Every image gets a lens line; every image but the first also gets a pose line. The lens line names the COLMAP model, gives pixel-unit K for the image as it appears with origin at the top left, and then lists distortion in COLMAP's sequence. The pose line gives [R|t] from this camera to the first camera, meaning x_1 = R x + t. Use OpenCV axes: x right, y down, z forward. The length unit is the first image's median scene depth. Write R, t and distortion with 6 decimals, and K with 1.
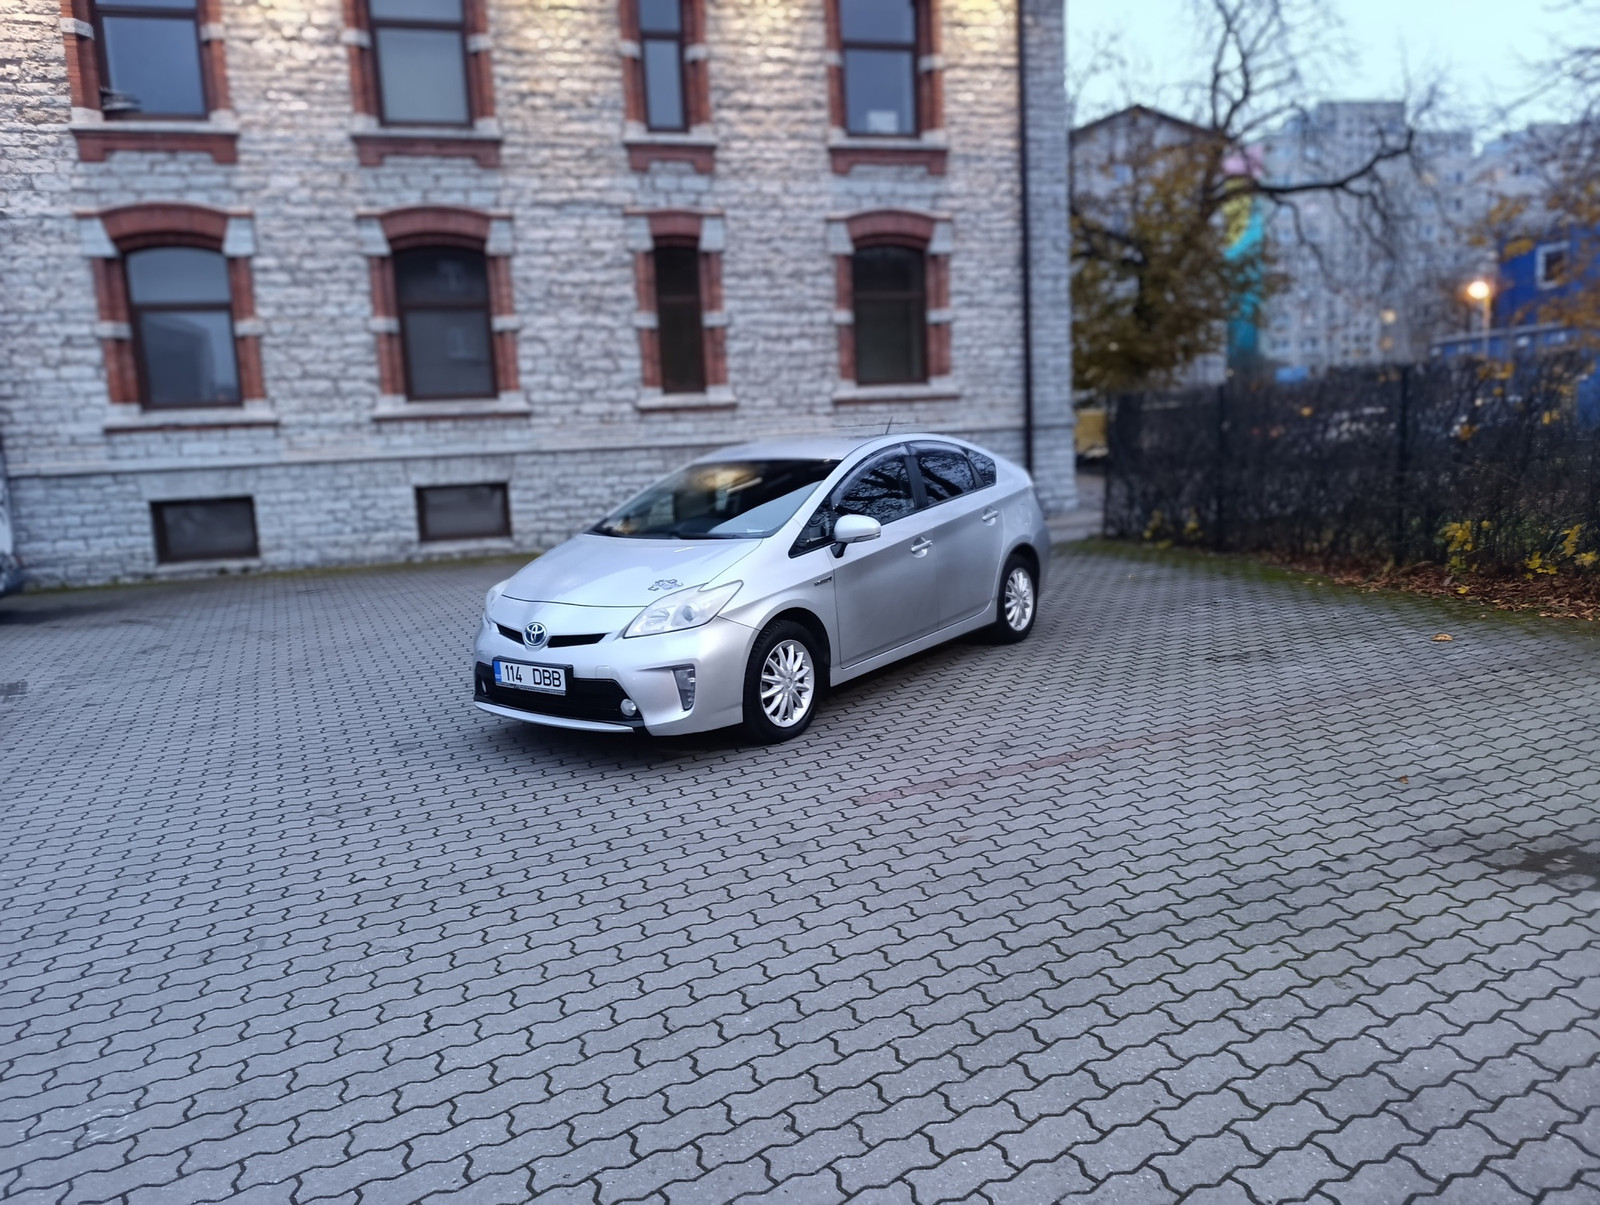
lens RADIAL K [[1107.4, 0, 807.7], [0, 1107.4, 594.2], [0, 0, 1]] dist [0.034835, -0.032210]
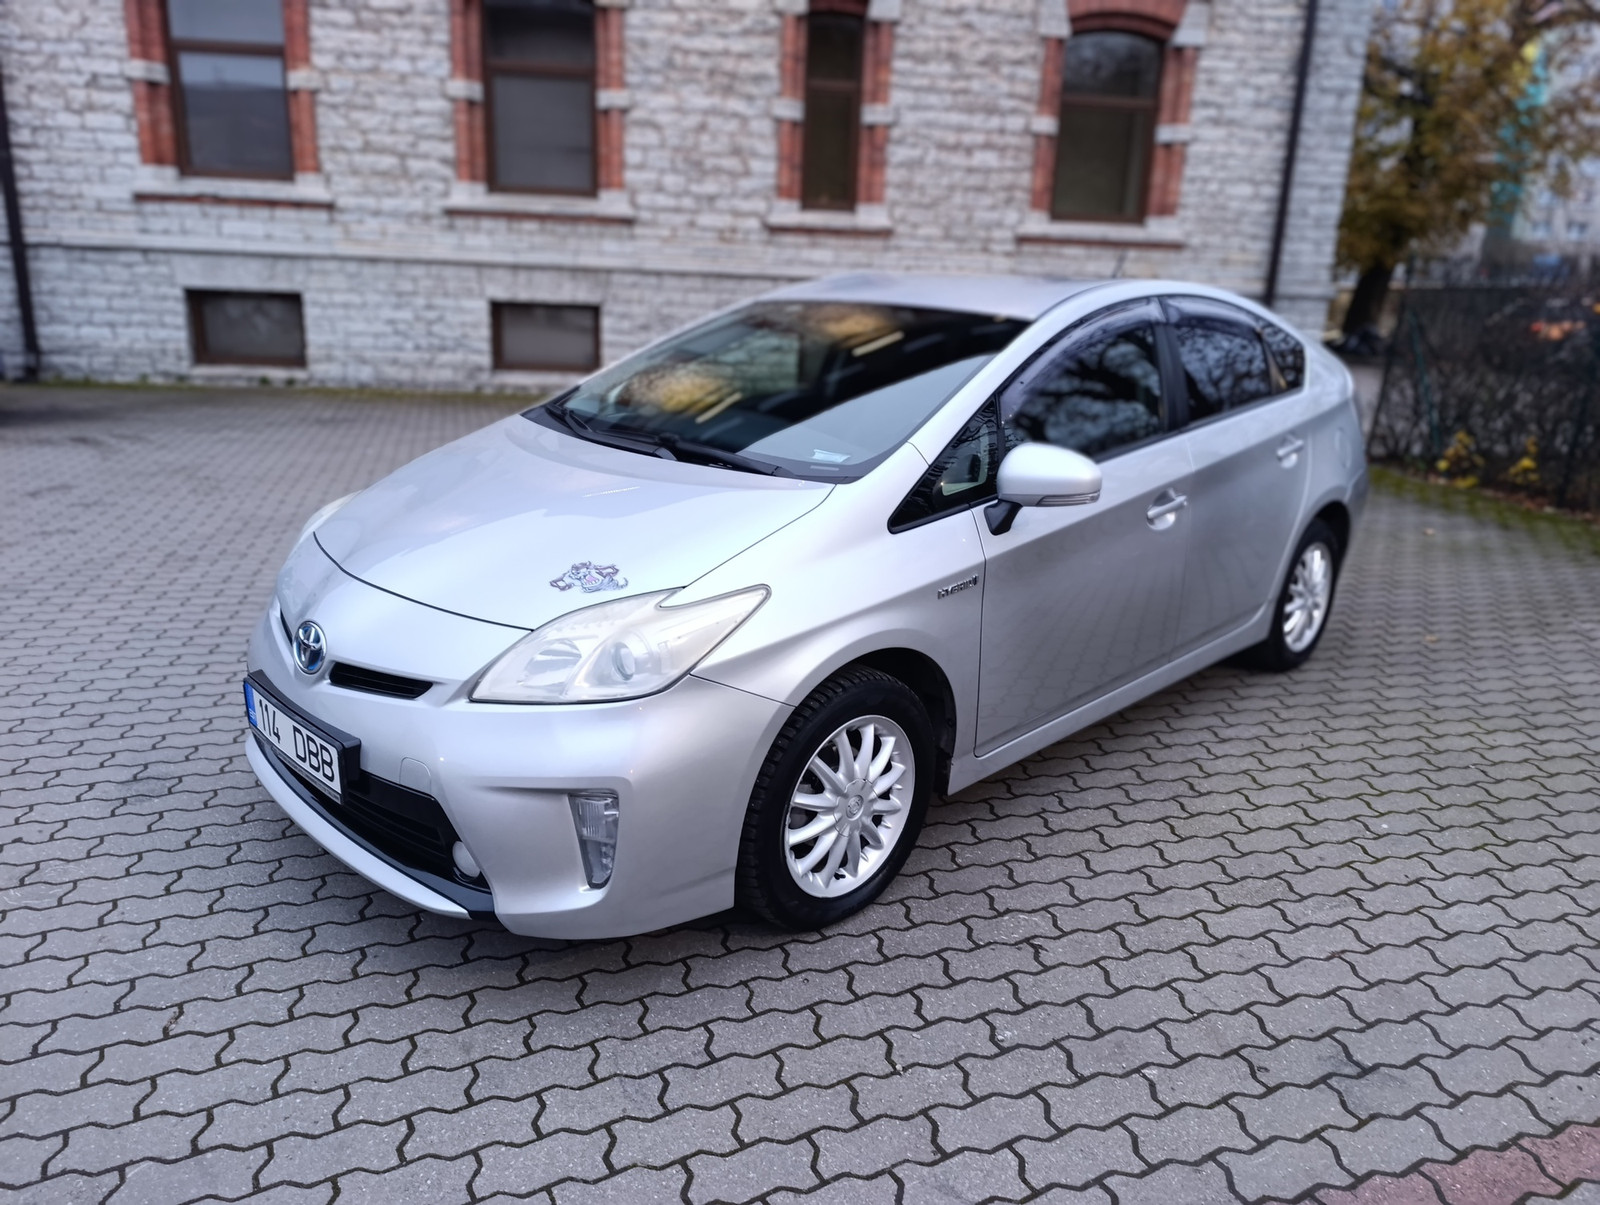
lens RADIAL K [[1107.4, 0, 807.7], [0, 1107.4, 594.2], [0, 0, 1]] dist [0.034835, -0.032210]
pose [[0.985102, 0.124589, -0.118543, 0.002586], [-0.107475, 0.984131, 0.141196, -0.024921], [0.134253, -0.126352, 0.982859, 0.200562]]
